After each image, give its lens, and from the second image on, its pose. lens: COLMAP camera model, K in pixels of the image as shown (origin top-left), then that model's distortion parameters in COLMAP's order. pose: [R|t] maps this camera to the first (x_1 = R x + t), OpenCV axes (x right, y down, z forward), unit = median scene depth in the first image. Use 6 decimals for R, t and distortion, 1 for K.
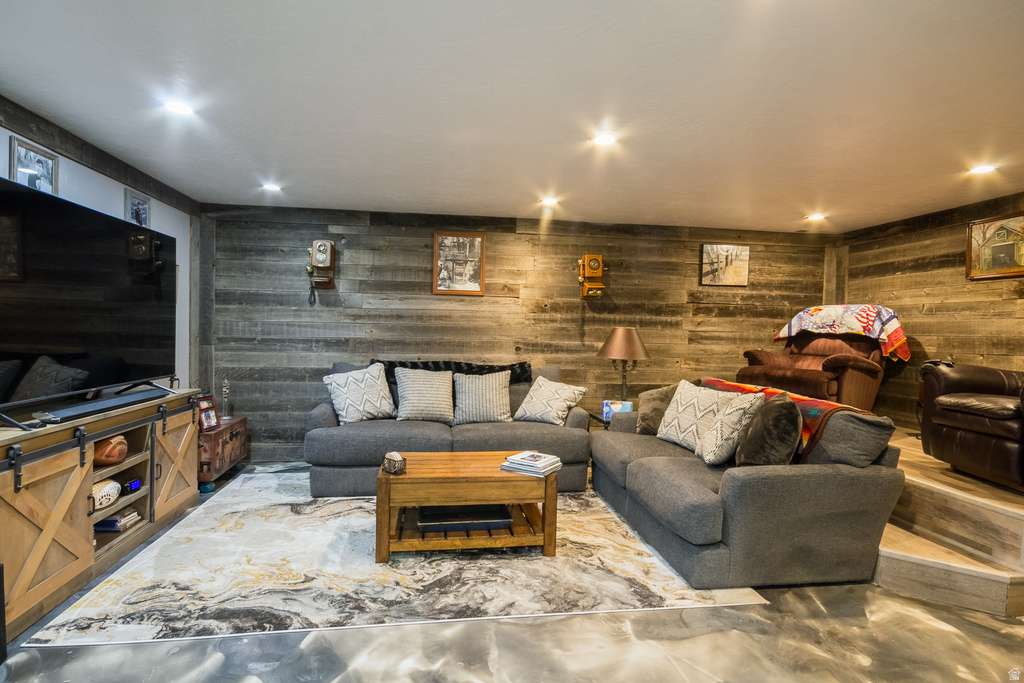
lens RADIAL K [[493.0, 0, 507.0], [0, 493.0, 341.2], [0, 0, 1]] dist [0.002264, -0.006561]
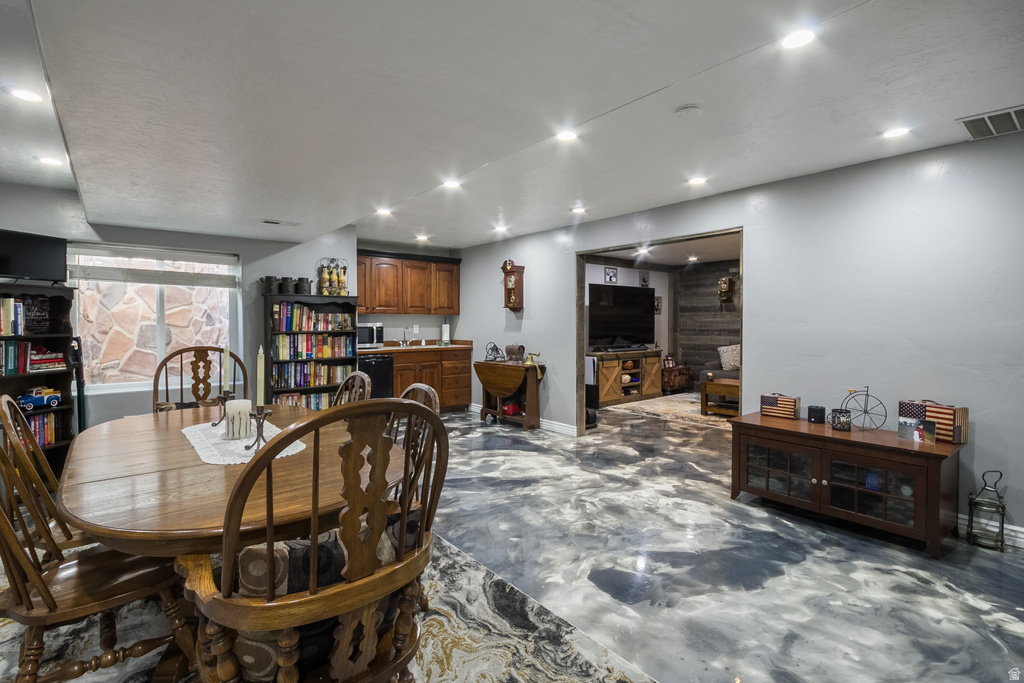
lens RADIAL K [[493.0, 0, 503.9], [0, 493.0, 337.8], [0, 0, 1]] dist [0.002264, -0.006561]
pose [[0.510304, 0.008274, -0.859955, 0.985136], [-0.006637, 0.999962, 0.005683, 0.028228], [0.859969, 0.002807, 0.510339, -0.840493]]
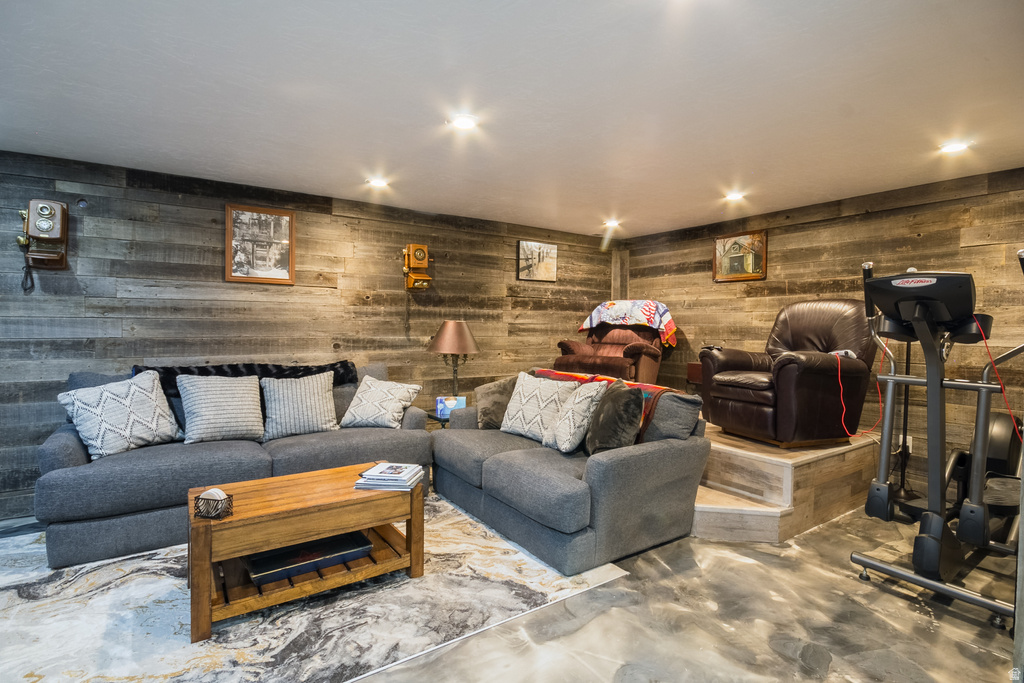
lens RADIAL K [[493.0, 0, 516.2], [0, 493.0, 332.3], [0, 0, 1]] dist [0.002264, -0.006561]
pose [[0.893444, -0.017937, 0.448817, -0.109617], [0.018307, 0.999826, 0.003516, -0.007551], [-0.448802, 0.005075, 0.893617, 0.084141]]
